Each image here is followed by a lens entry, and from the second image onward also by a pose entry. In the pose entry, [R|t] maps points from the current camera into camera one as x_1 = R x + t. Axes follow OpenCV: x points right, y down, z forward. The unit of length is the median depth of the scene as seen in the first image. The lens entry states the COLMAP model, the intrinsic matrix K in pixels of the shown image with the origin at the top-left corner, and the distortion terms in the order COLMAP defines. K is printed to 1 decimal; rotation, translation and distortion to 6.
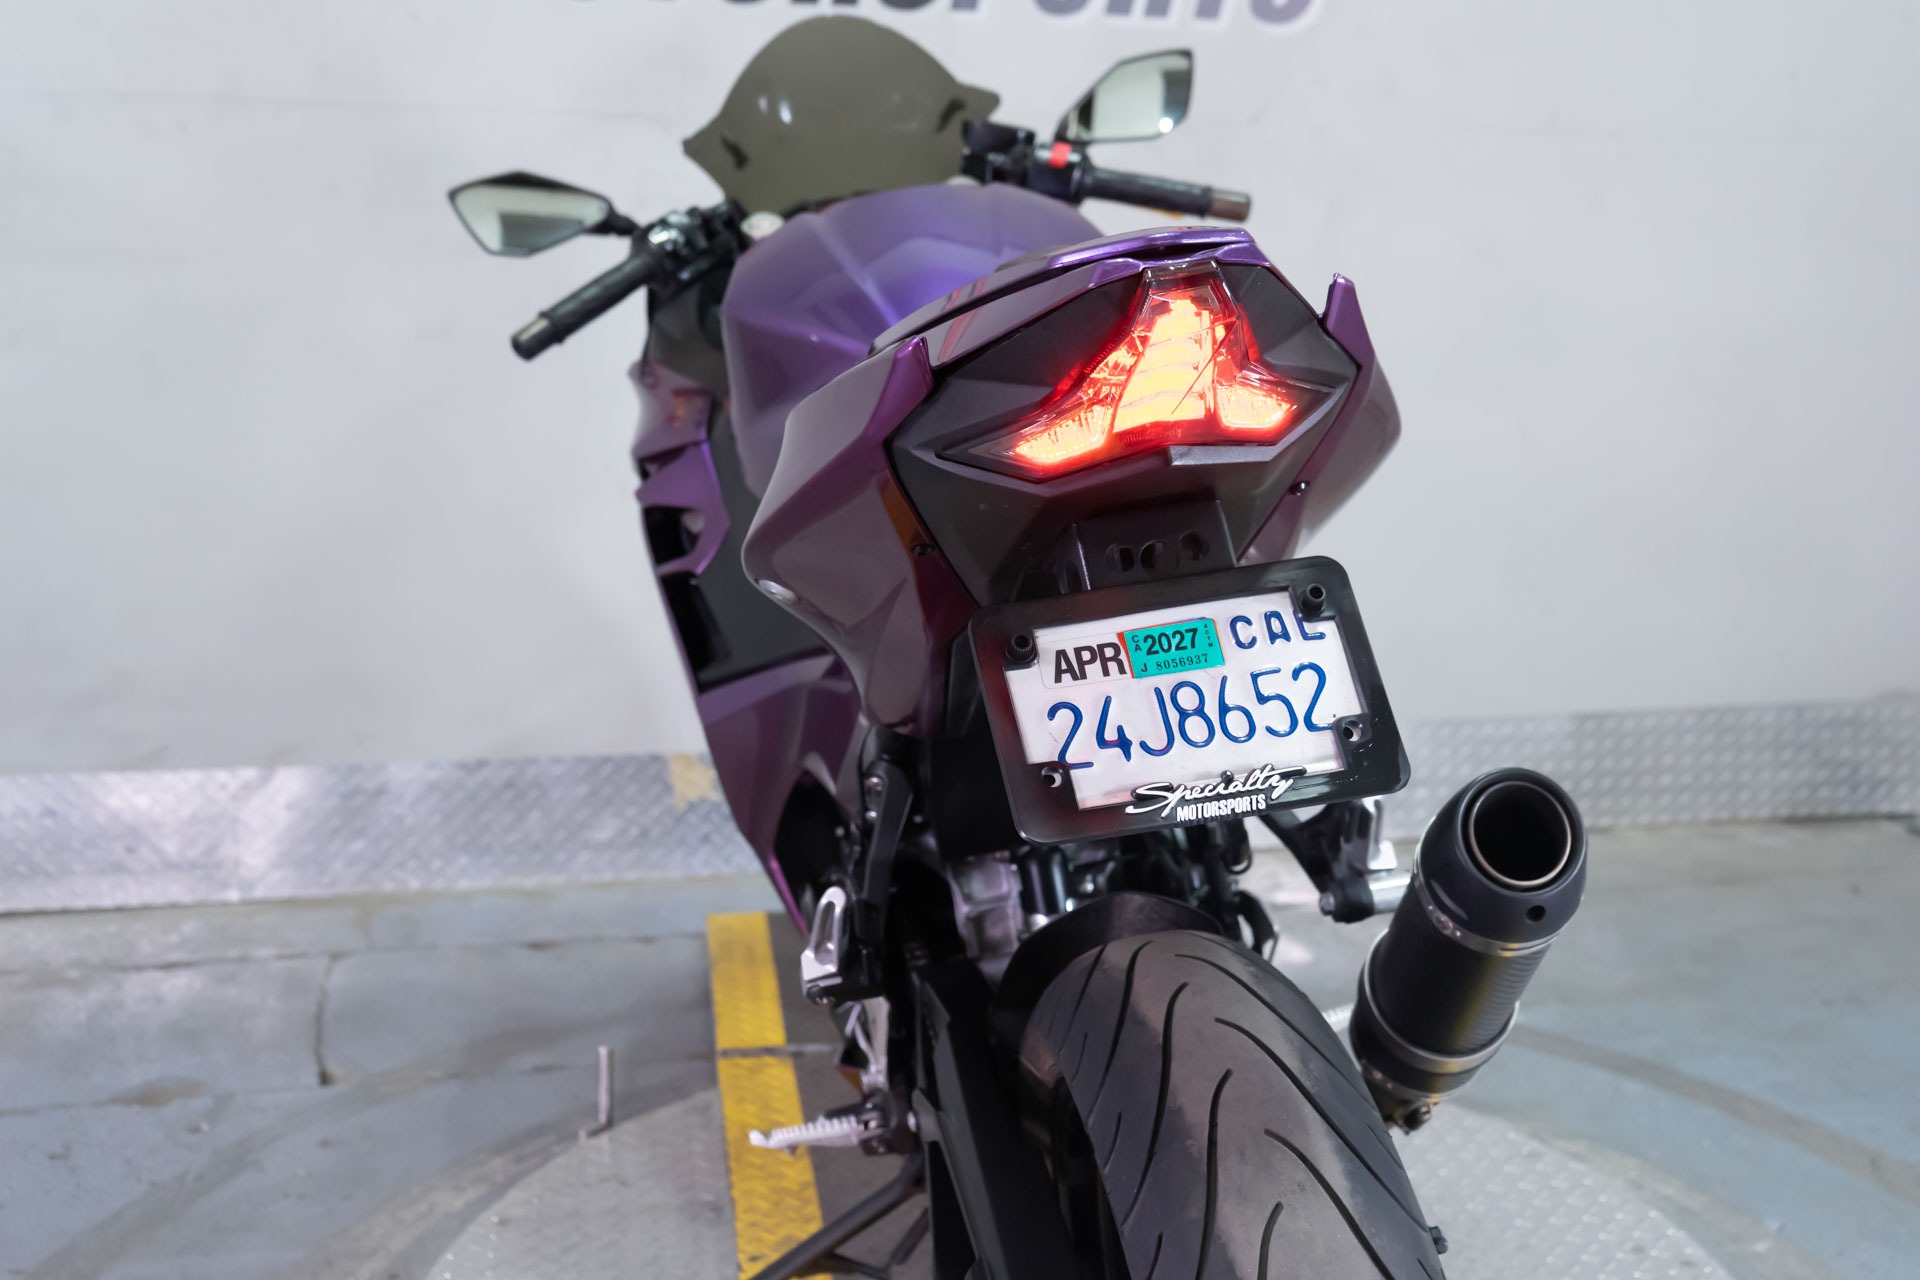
lens RADIAL K [[2171.9, 0, 972.7], [0, 2171.9, 650.9], [0, 0, 1]] dist [0.012302, 0.000000]
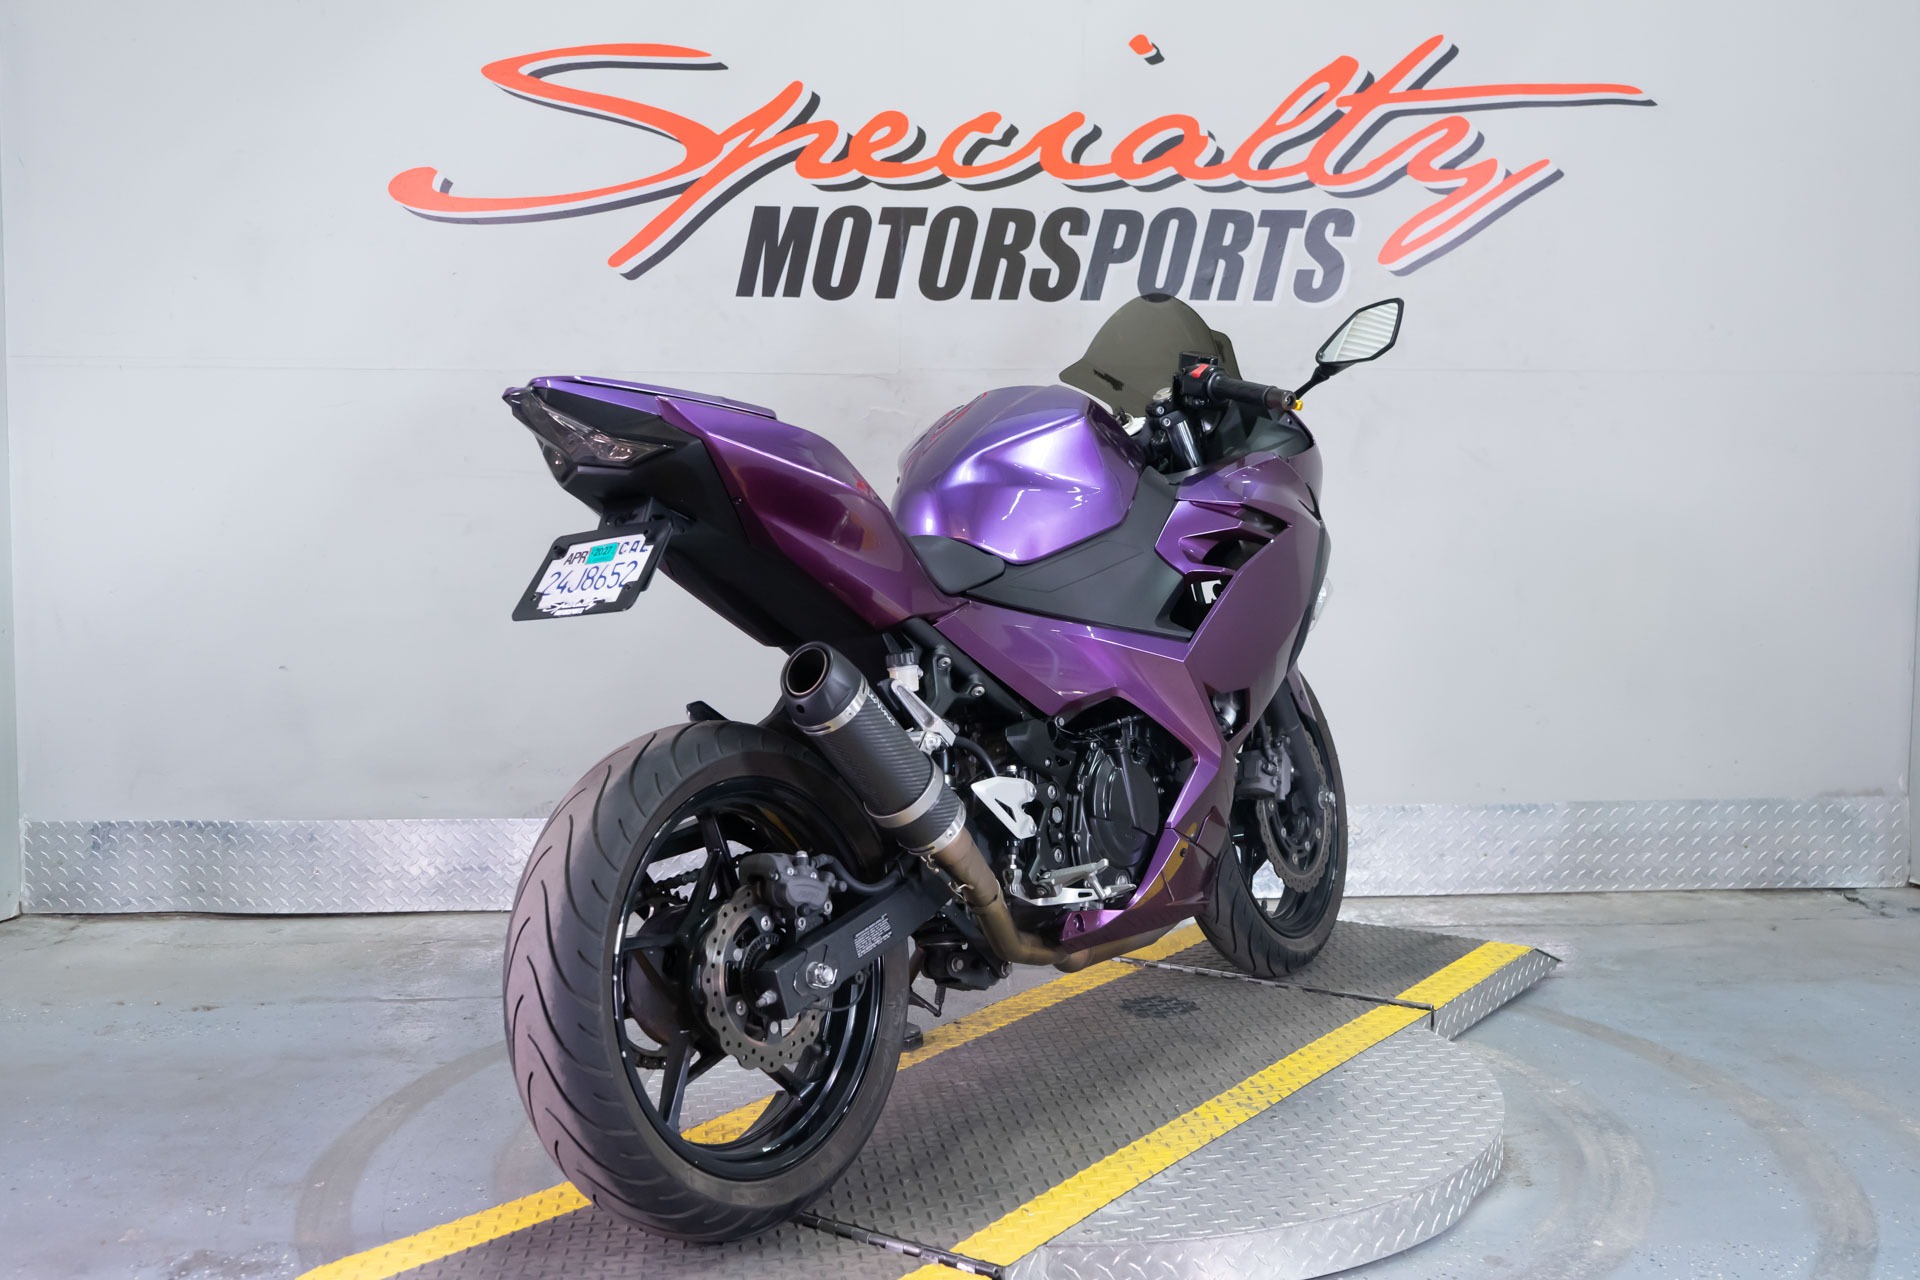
lens RADIAL K [[2002.6, 0, 963.1], [0, 2002.6, 634.7], [0, 0, 1]] dist [0.006255, 0.000000]
pose [[0.984644, -0.005388, -0.174492, 0.144714], [-0.018238, 0.990879, -0.133514, 0.110073], [0.173620, 0.134646, 0.975565, -0.300403]]
